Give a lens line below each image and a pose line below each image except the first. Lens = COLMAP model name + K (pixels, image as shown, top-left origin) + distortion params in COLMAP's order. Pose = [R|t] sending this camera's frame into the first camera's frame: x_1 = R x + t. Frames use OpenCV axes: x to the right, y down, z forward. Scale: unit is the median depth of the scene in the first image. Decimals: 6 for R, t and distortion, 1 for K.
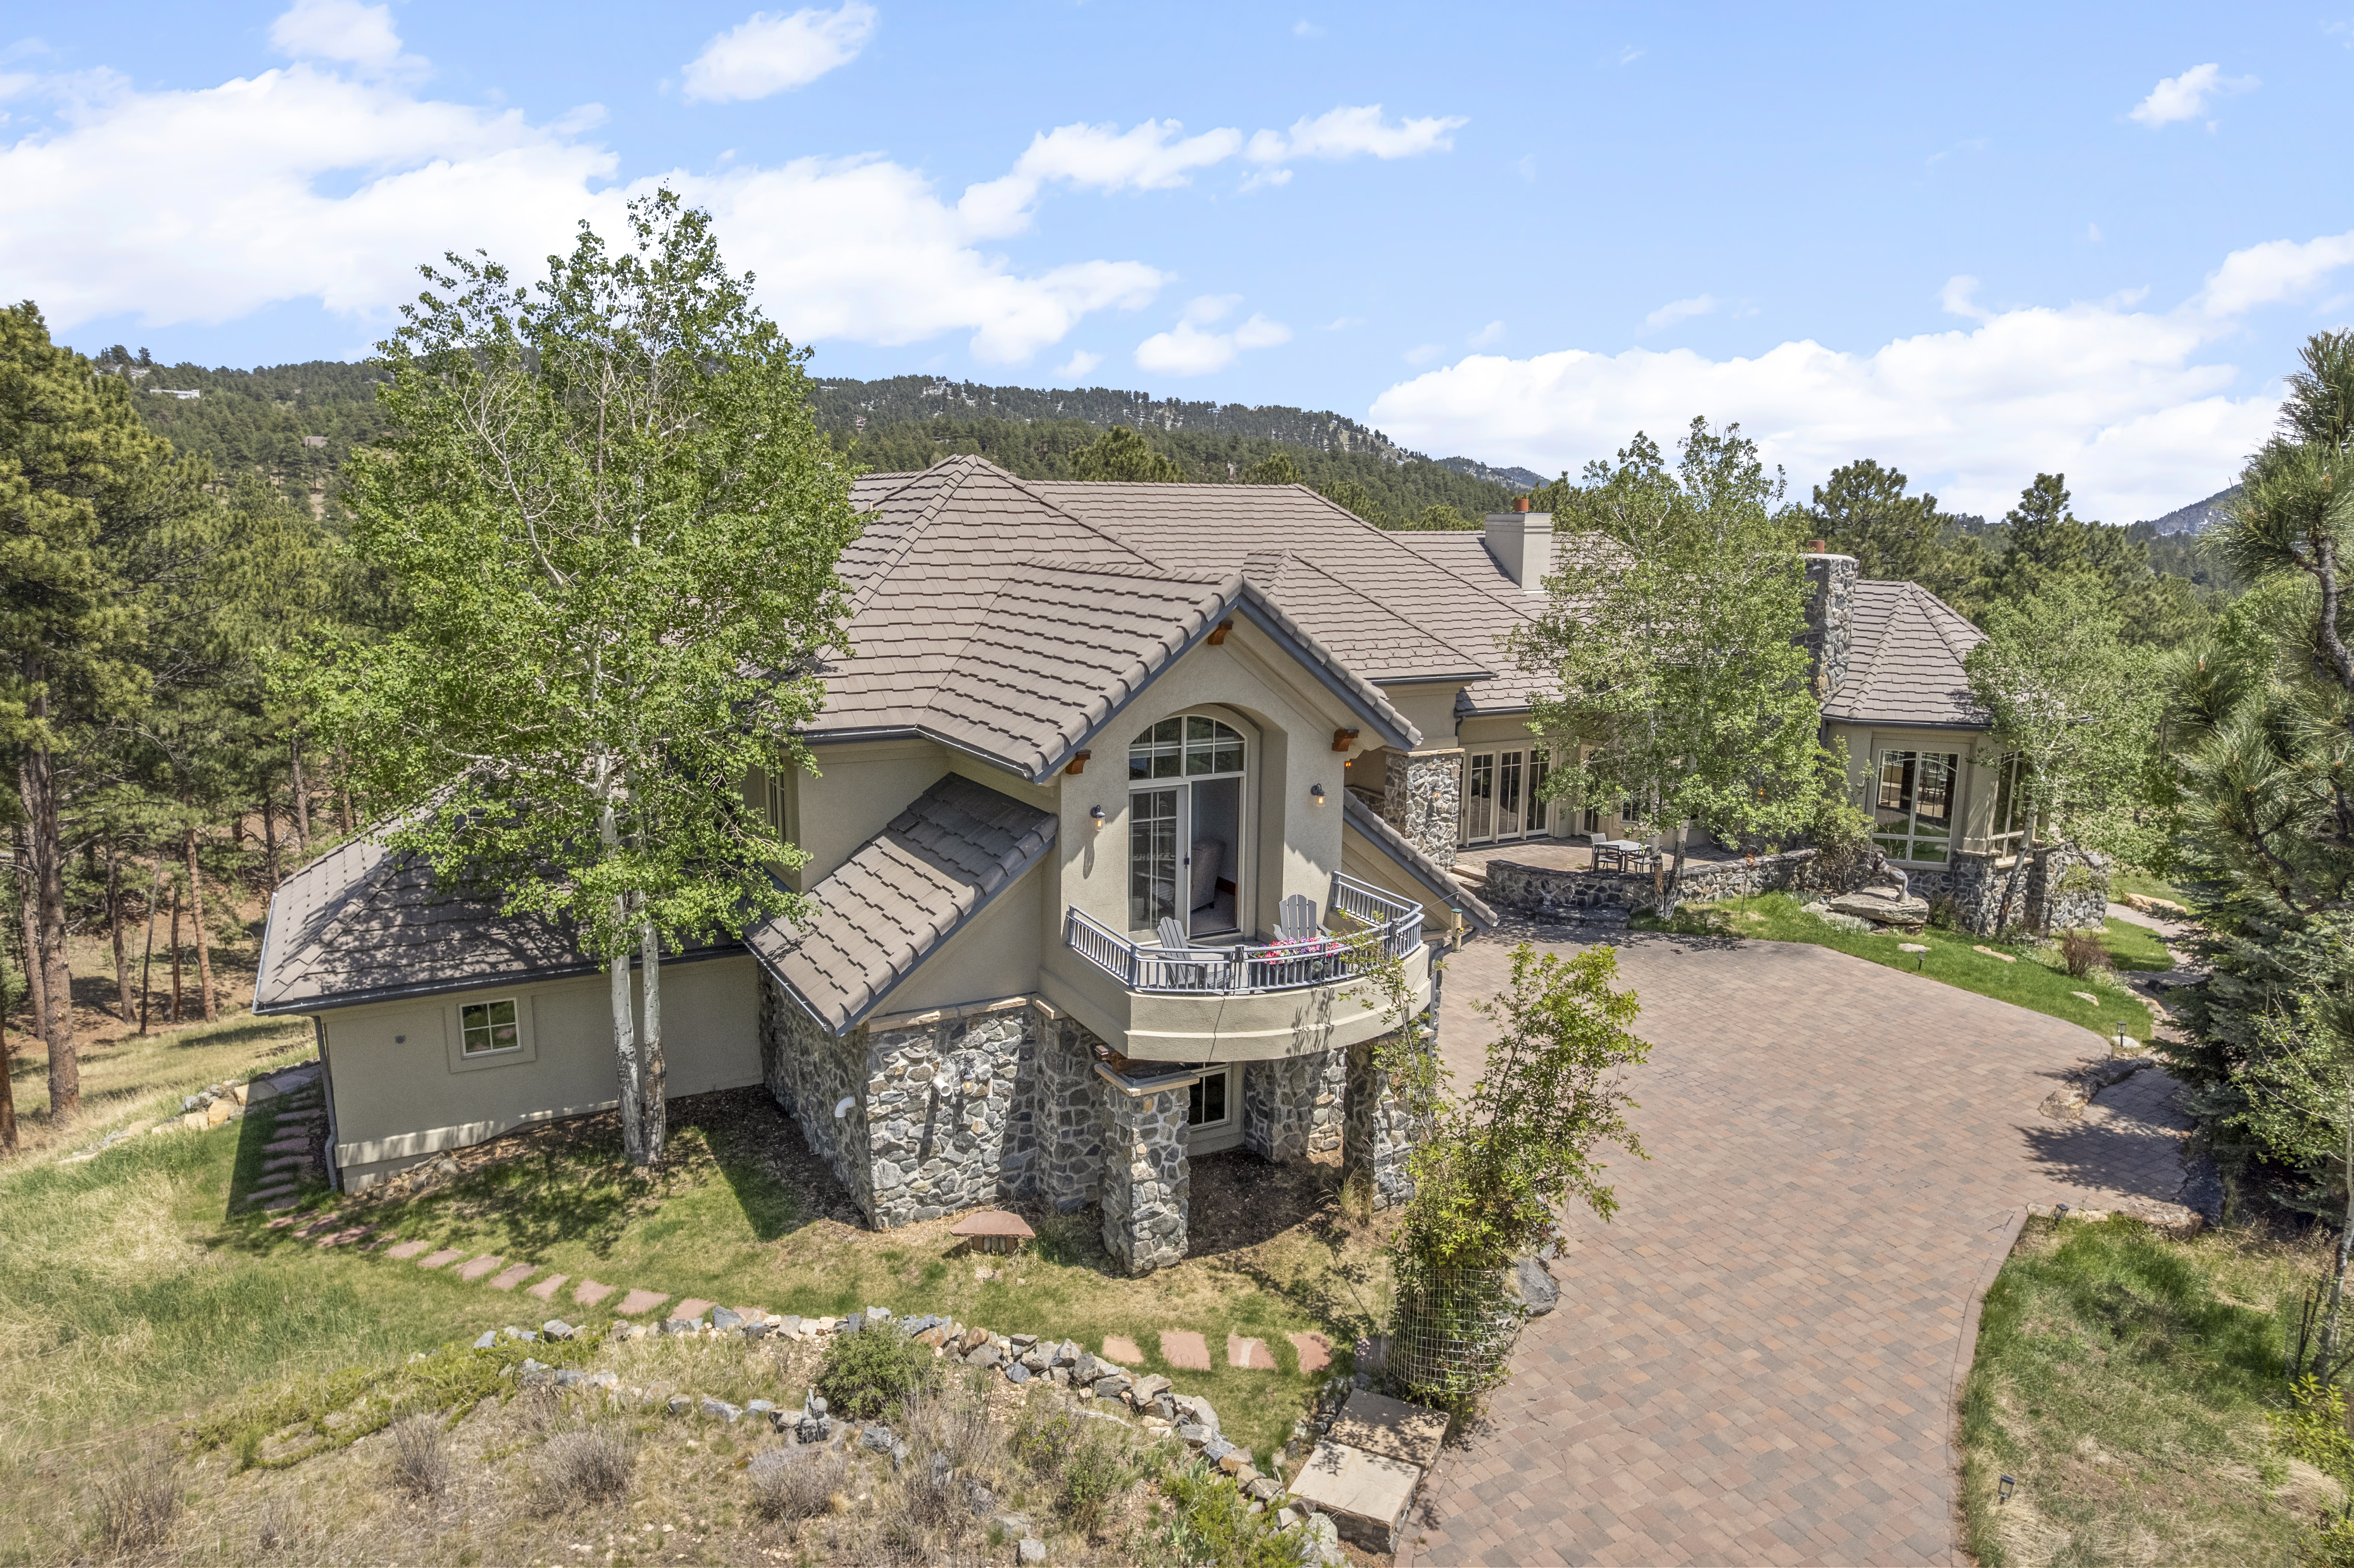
lens RADIAL K [[1508.2, 0, 1177.2], [0, 1508.2, 793.9], [0, 0, 1]] dist [-0.082860, 0.073100]
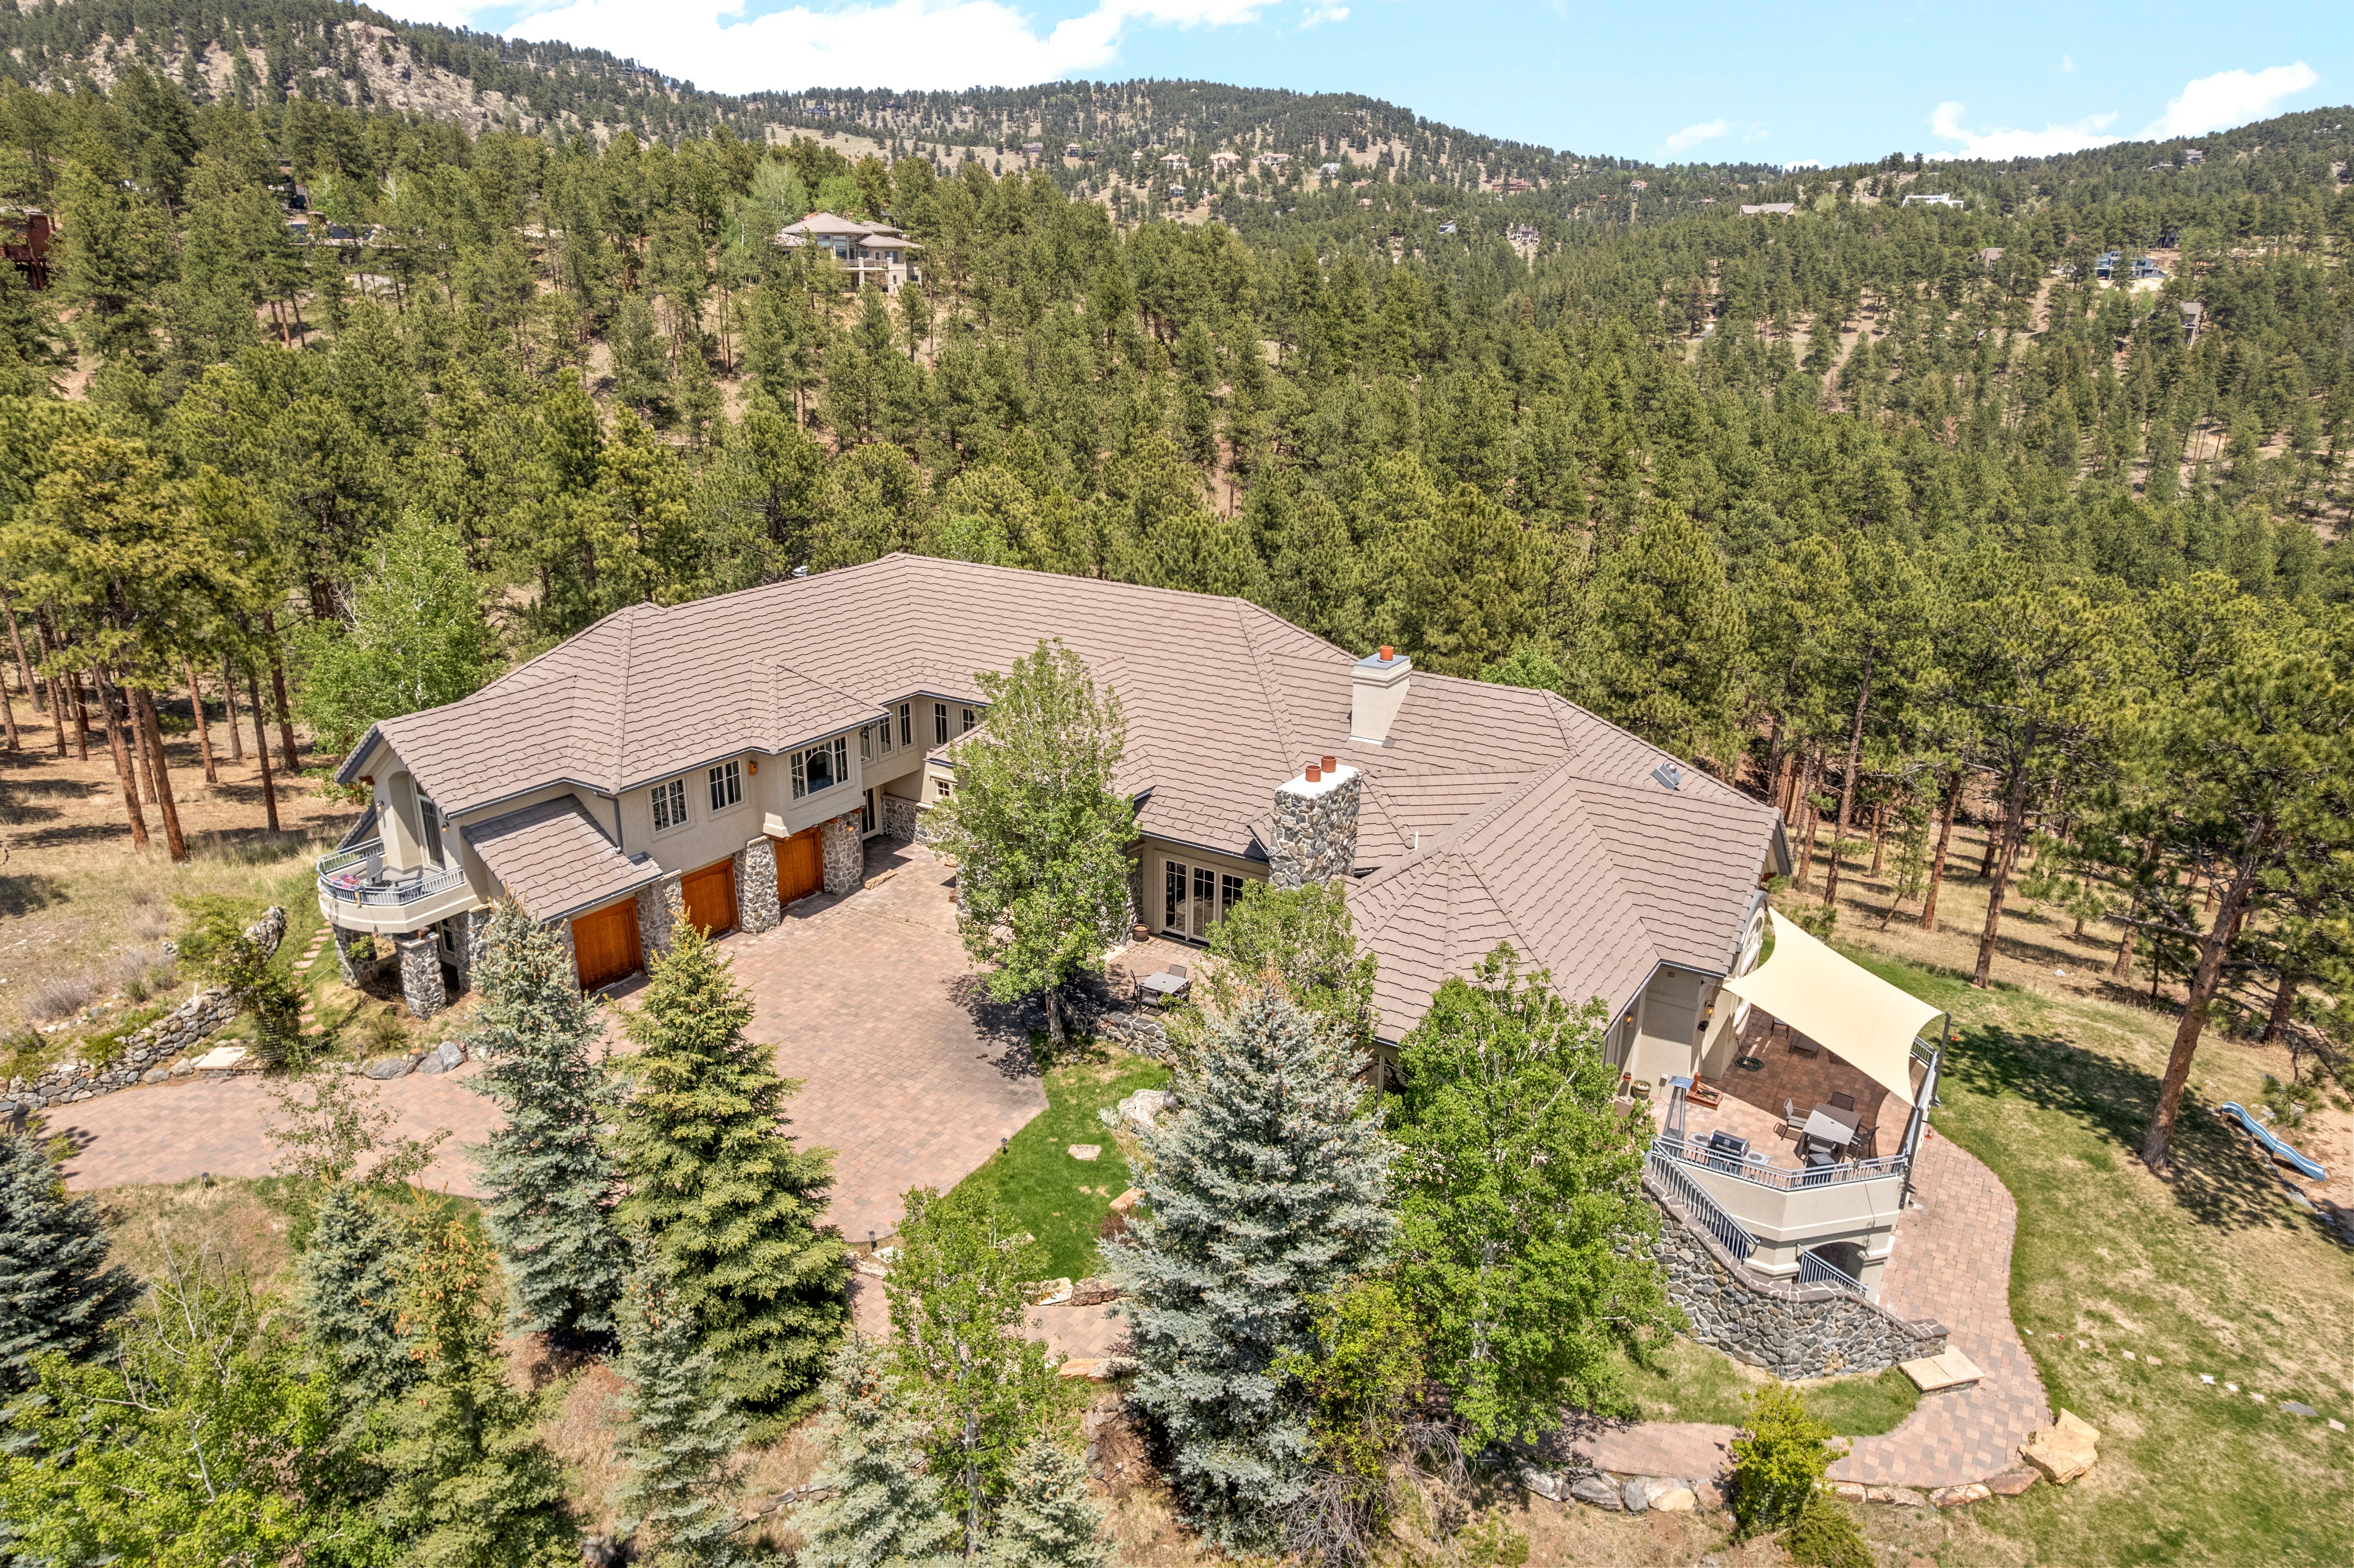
lens RADIAL K [[1508.2, 0, 1178.5], [0, 1508.2, 801.2], [0, 0, 1]] dist [-0.082860, 0.073100]
pose [[0.480708, 0.286766, -0.828665, 2.287663], [-0.167929, 0.957629, 0.233980, -0.689409], [0.860651, 0.026681, 0.508496, 0.820546]]
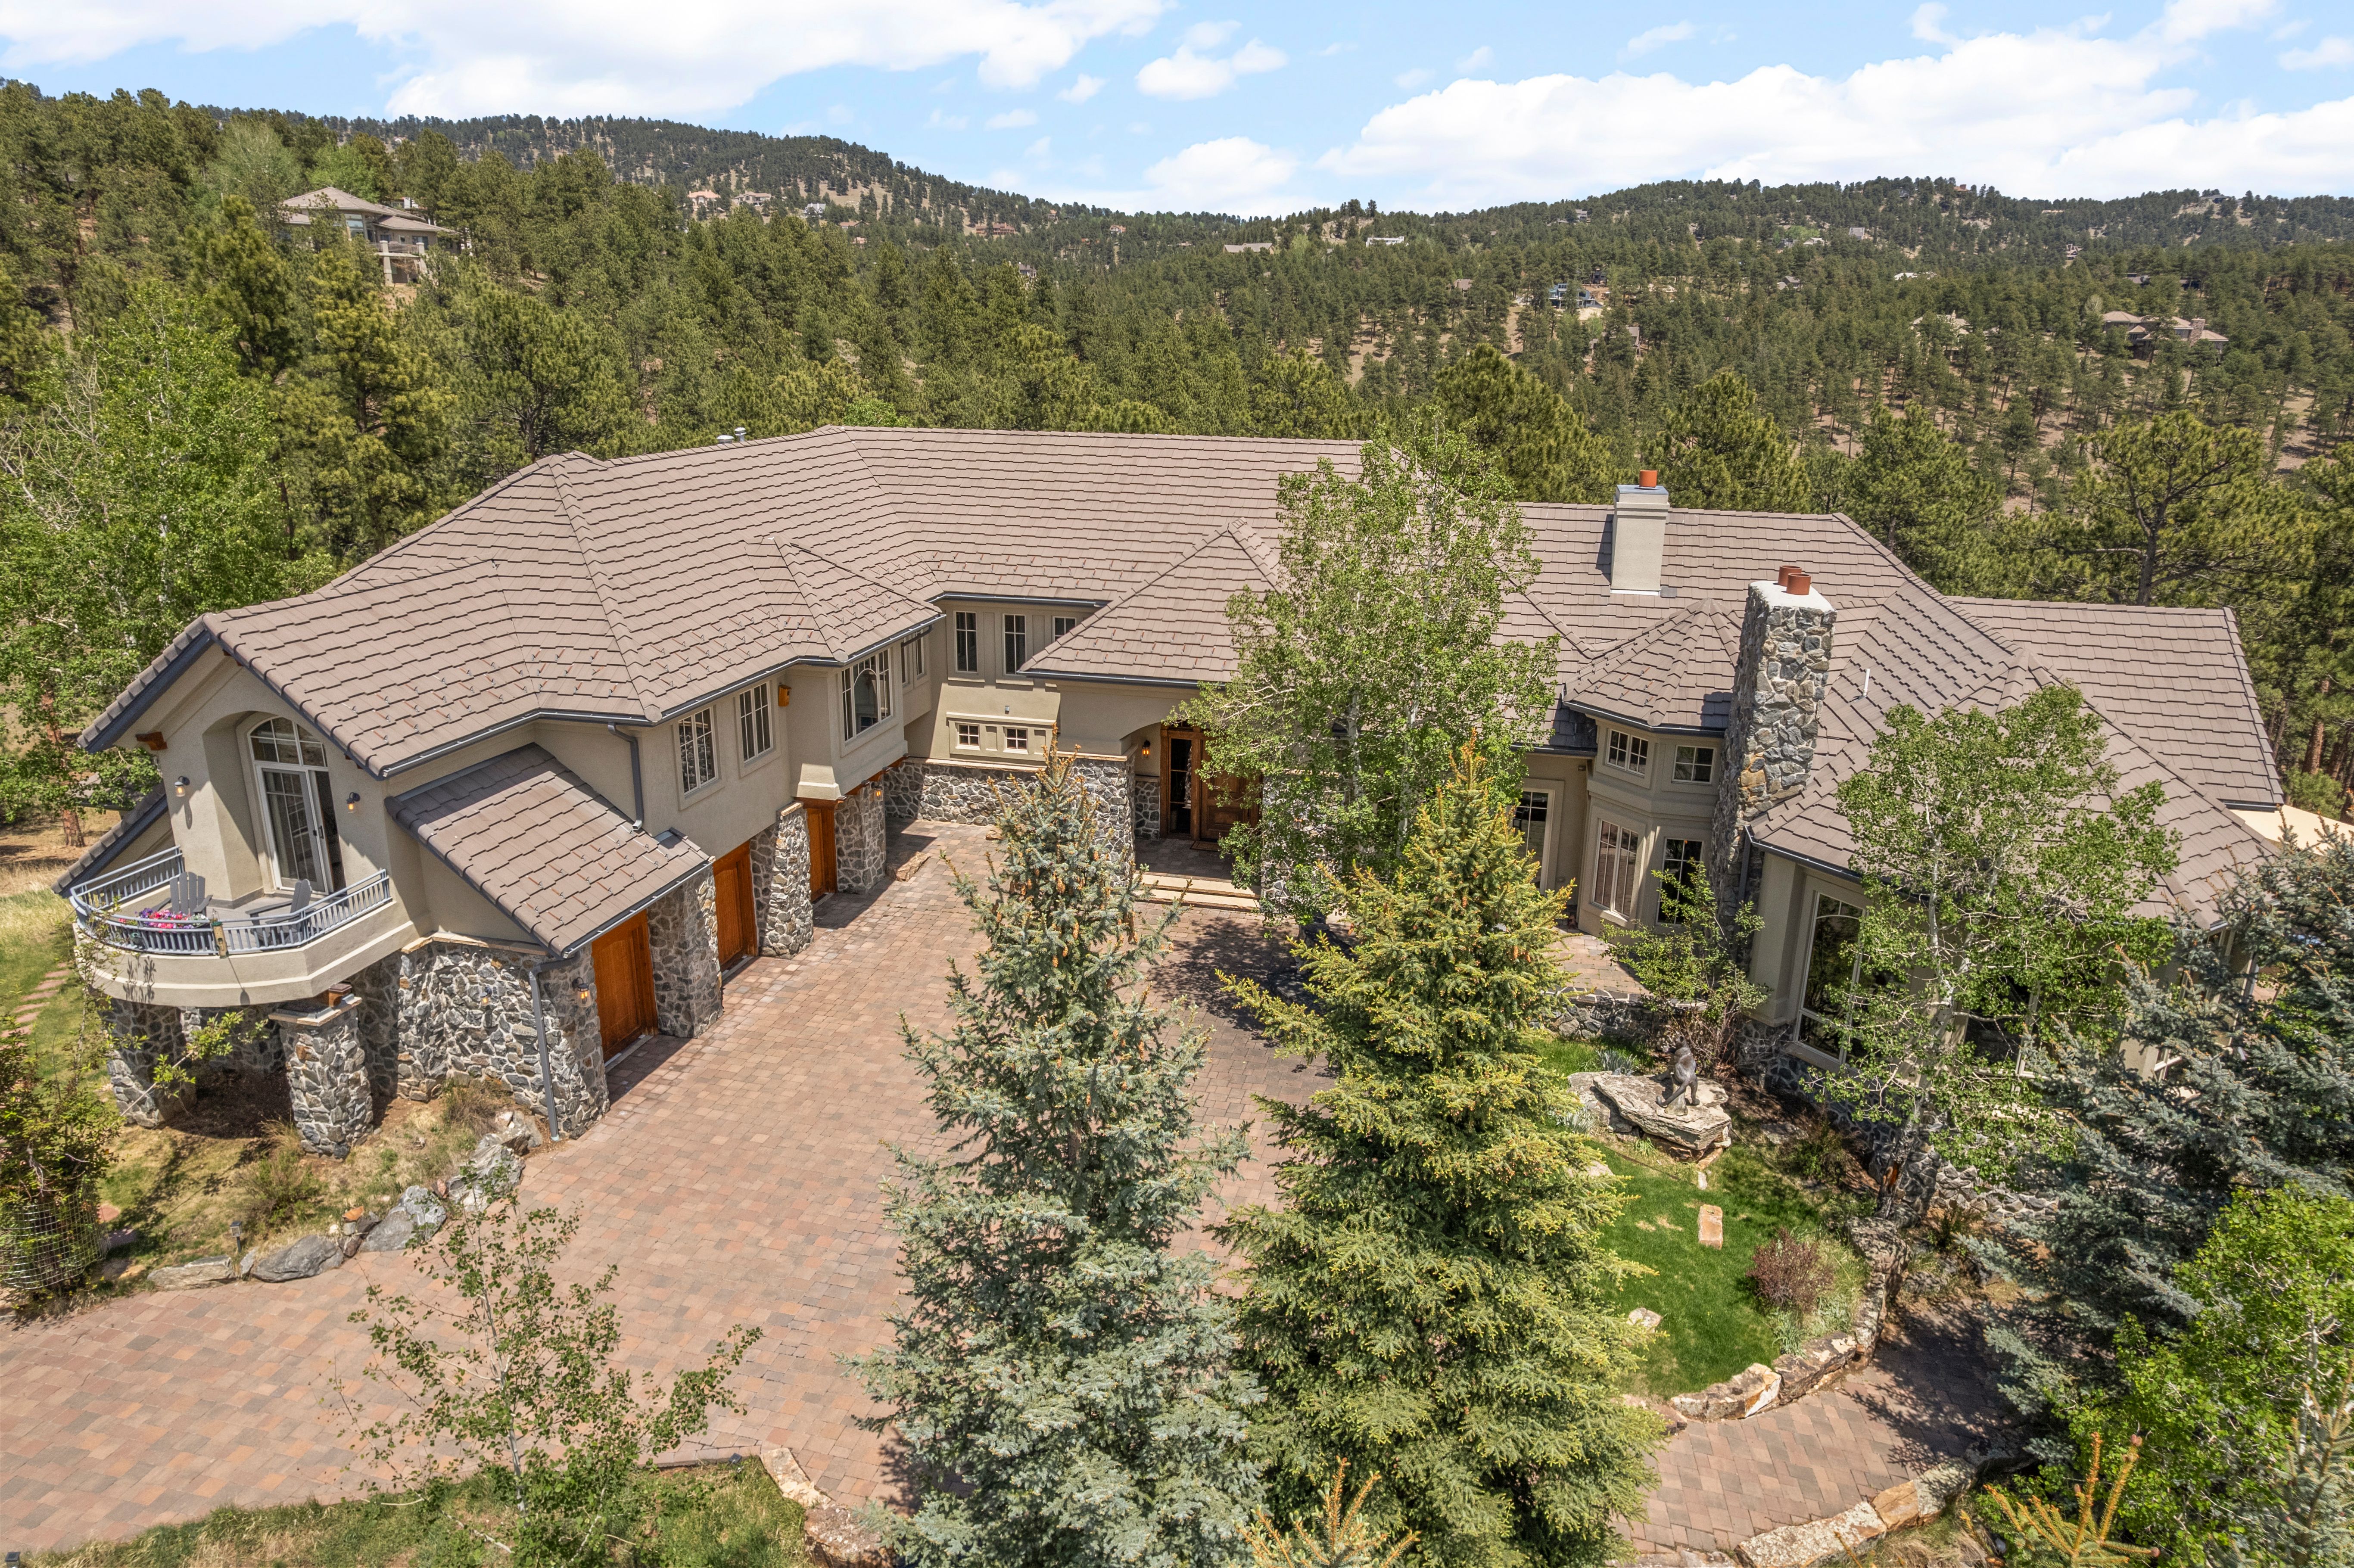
lens RADIAL K [[1508.2, 0, 1176.2], [0, 1508.2, 798.5], [0, 0, 1]] dist [-0.082860, 0.073100]
pose [[0.738066, 0.201561, -0.643919, 1.294633], [-0.131687, 0.979017, 0.155513, -0.262927], [0.661753, -0.029983, 0.749122, 0.560591]]
